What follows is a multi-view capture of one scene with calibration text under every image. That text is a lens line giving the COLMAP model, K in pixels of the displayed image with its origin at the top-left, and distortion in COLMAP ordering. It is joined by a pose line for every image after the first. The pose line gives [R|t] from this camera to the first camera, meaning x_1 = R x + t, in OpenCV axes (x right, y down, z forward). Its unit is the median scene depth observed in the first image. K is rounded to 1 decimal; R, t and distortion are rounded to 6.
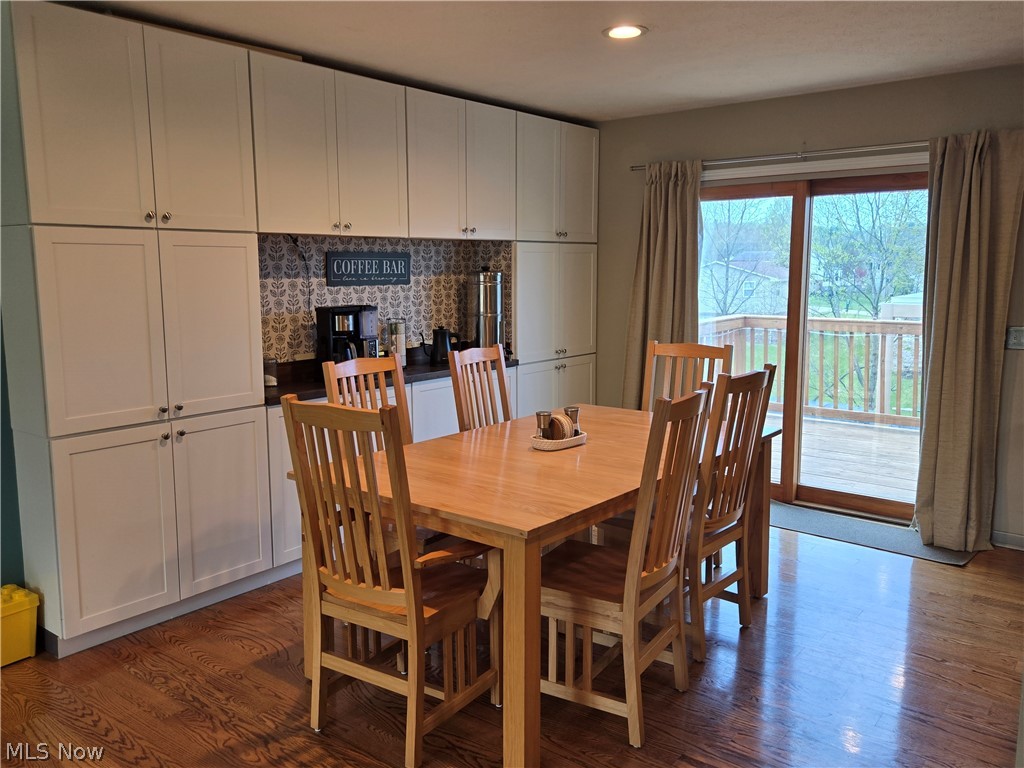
lens RADIAL K [[820.9, 0, 506.6], [0, 820.9, 370.5], [0, 0, 1]] dist [0.054565, -0.006596]
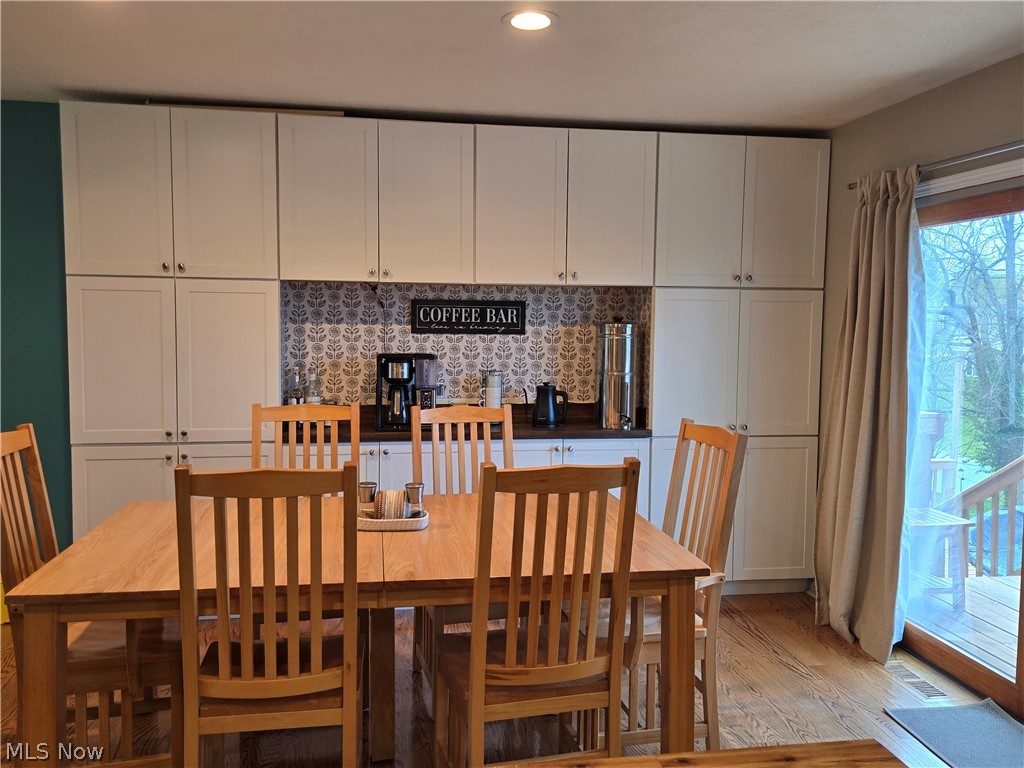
lens RADIAL K [[820.9, 0, 506.6], [0, 820.9, 370.5], [0, 0, 1]] dist [0.054565, -0.006596]
pose [[0.750835, 0.054224, -0.658261, 0.514428], [-0.098880, 0.994621, -0.030854, -0.037822], [0.653047, 0.088255, 0.752157, 0.325463]]
